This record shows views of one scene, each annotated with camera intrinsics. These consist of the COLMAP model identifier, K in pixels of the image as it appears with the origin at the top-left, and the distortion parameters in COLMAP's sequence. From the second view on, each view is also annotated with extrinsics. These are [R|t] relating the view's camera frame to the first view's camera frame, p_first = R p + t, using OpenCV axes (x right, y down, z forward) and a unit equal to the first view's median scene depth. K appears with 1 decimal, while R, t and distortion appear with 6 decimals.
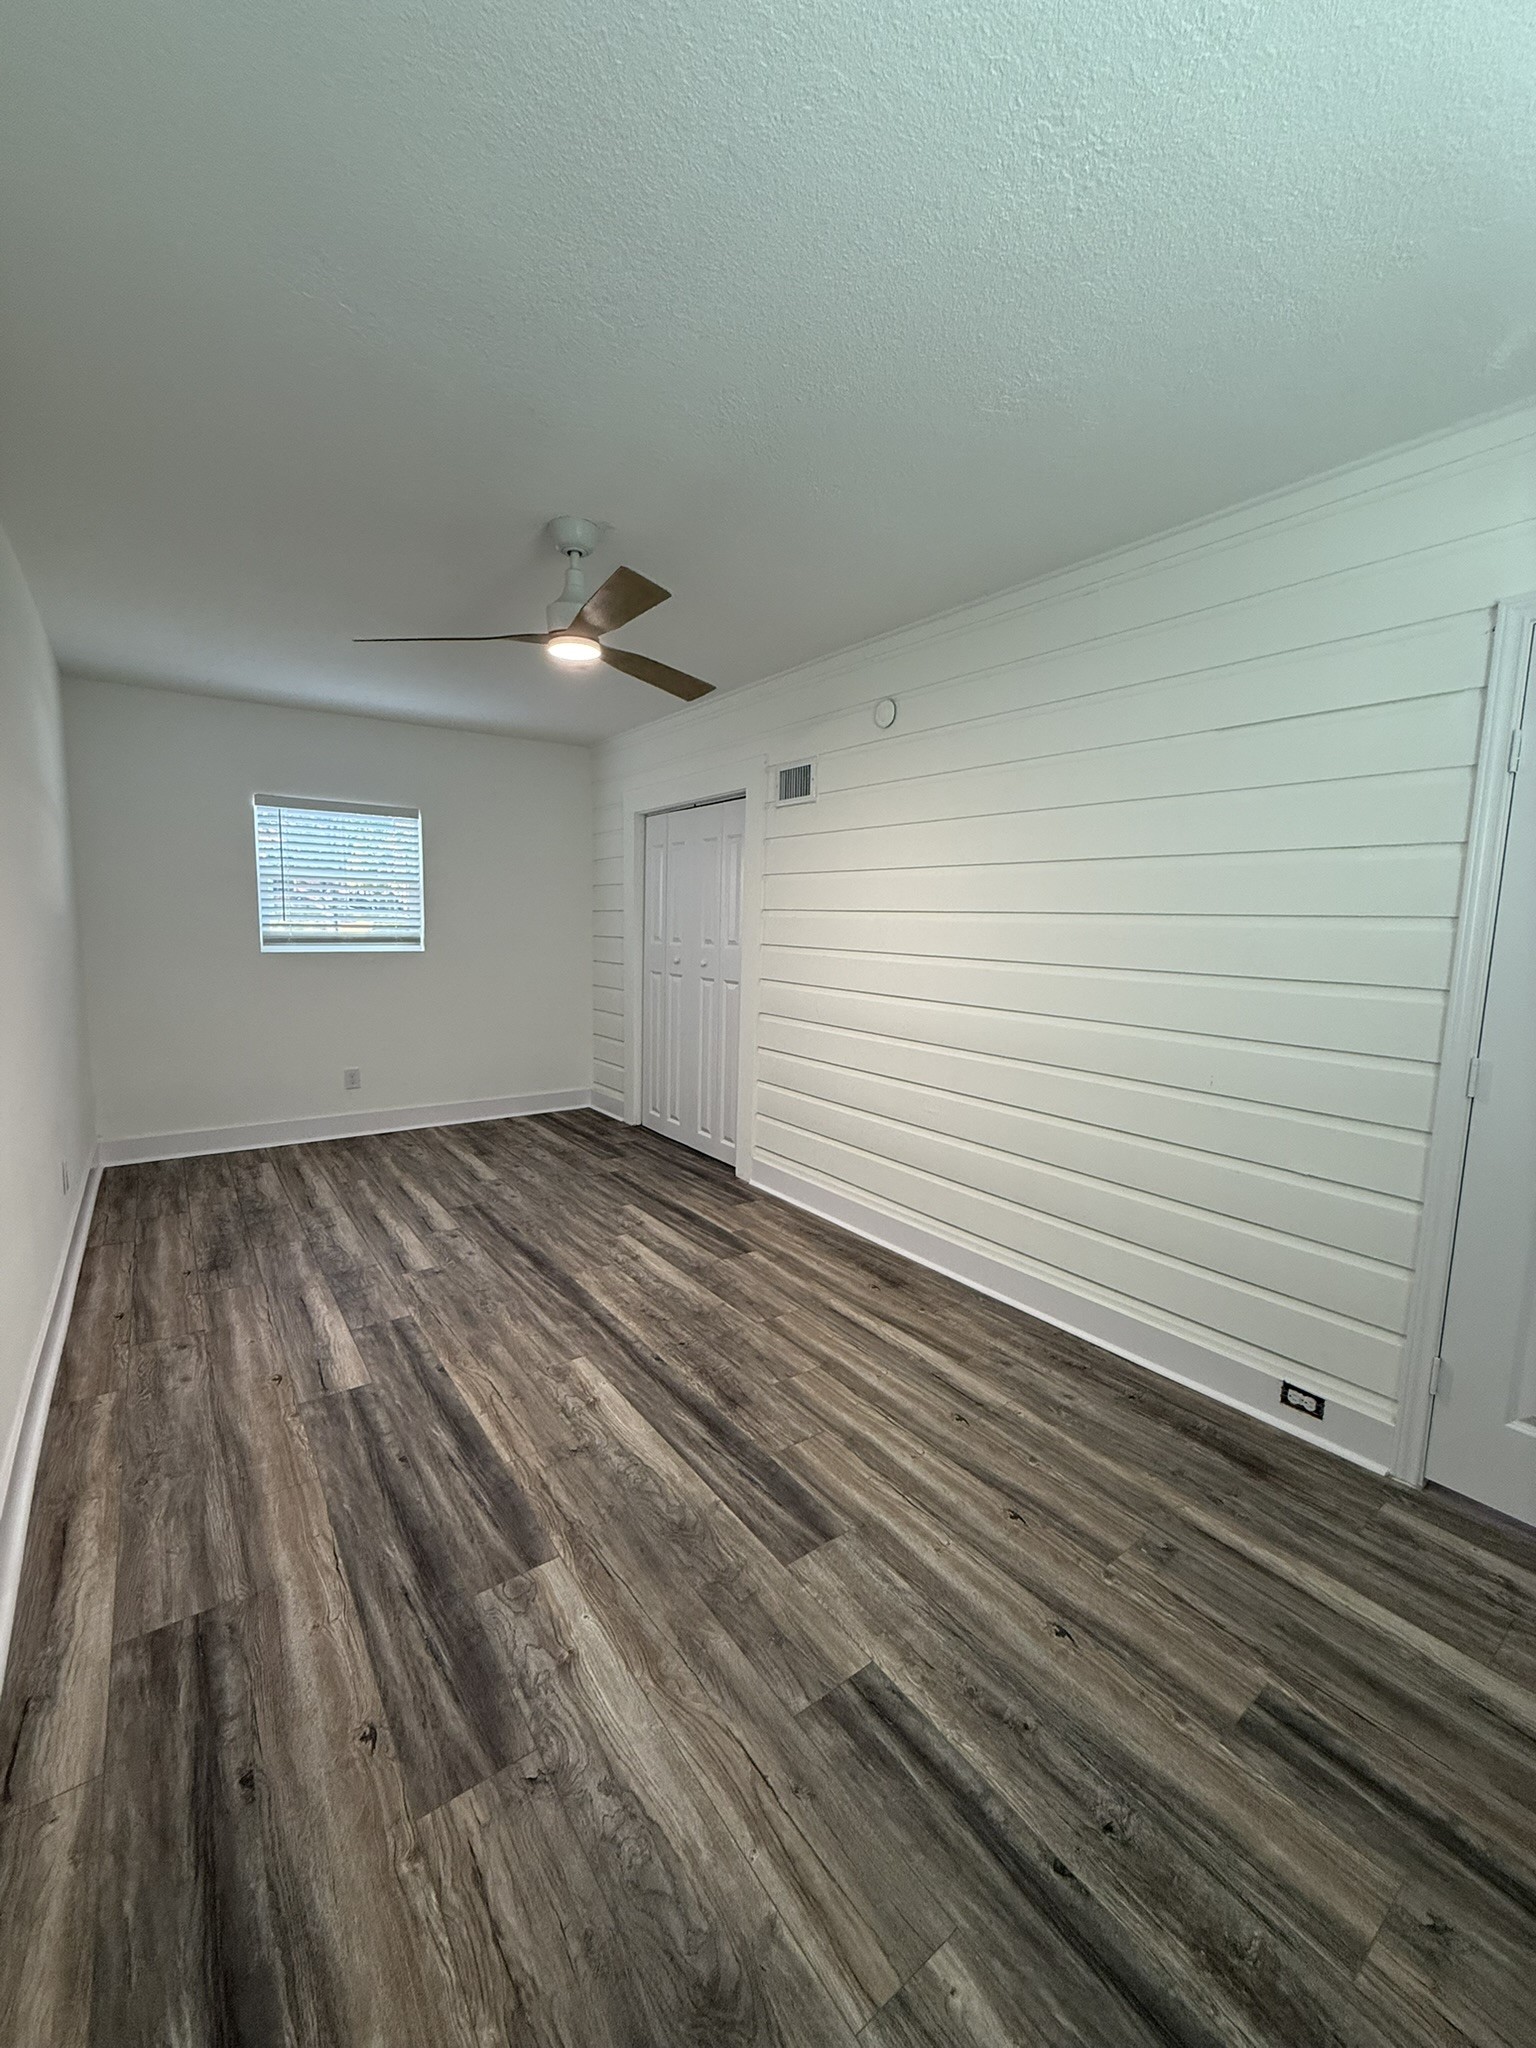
lens RADIAL K [[816.5, 0, 768.0], [0, 816.5, 1024.0], [0, 0, 1]] dist [-0.002971, -0.000030]
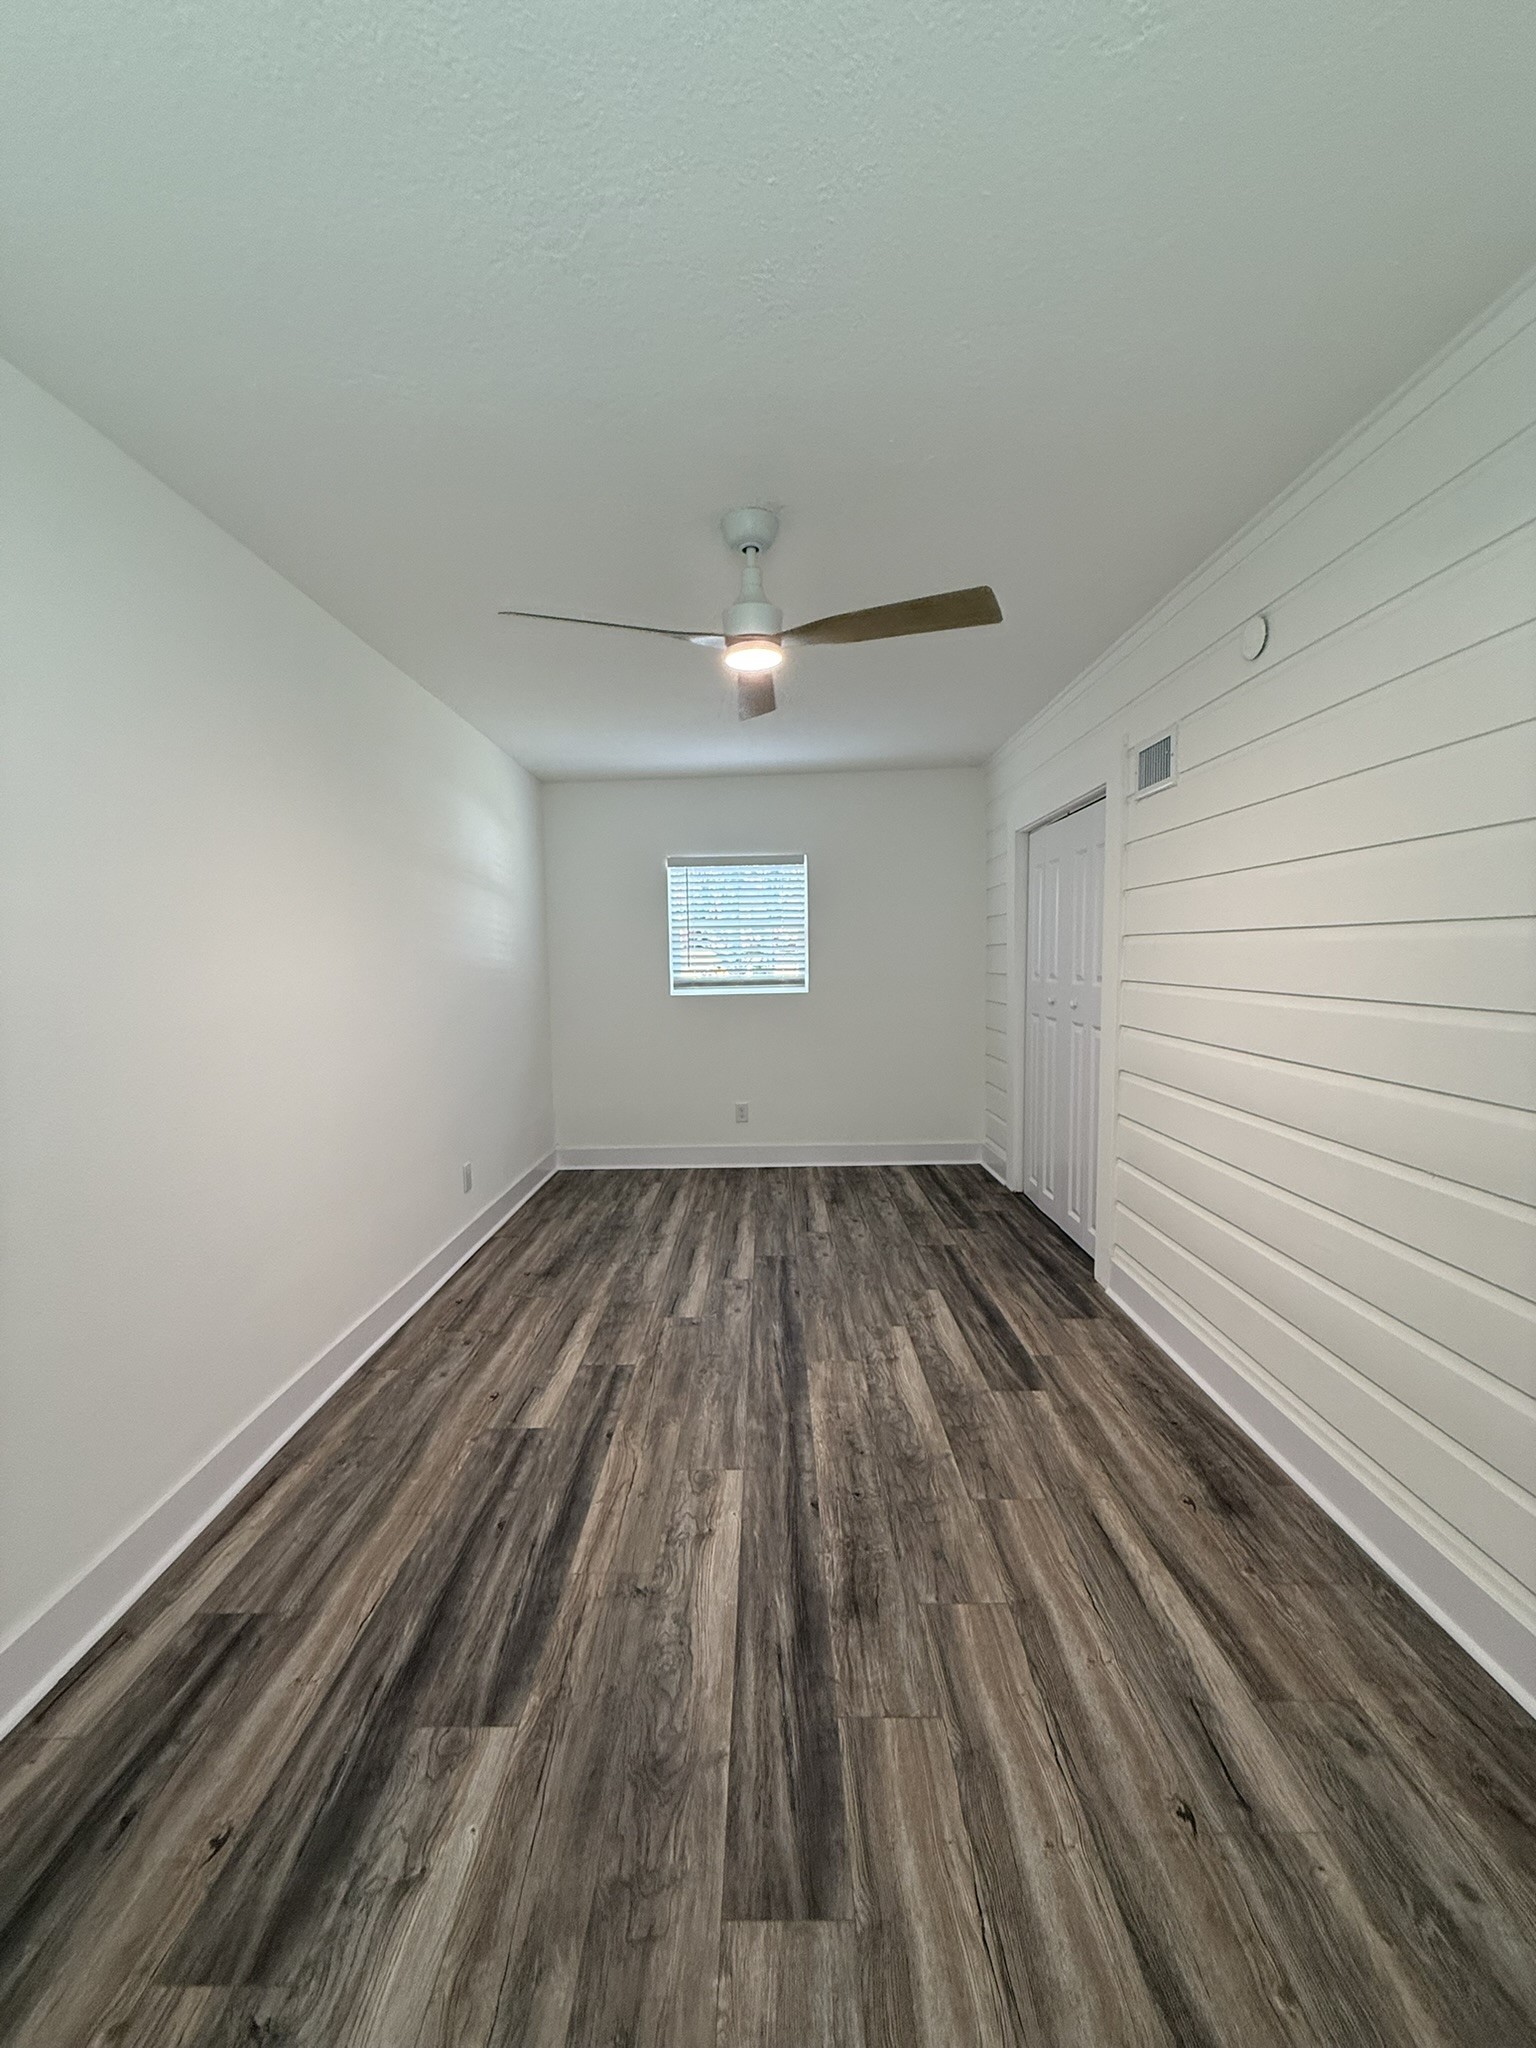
lens RADIAL K [[816.5, 0, 768.0], [0, 816.5, 1024.0], [0, 0, 1]] dist [-0.002971, -0.000030]
pose [[0.800054, 0.013372, -0.599780, 0.266538], [-0.040238, 0.998696, -0.031408, -0.028594], [0.598578, 0.049262, 0.799549, 0.276326]]
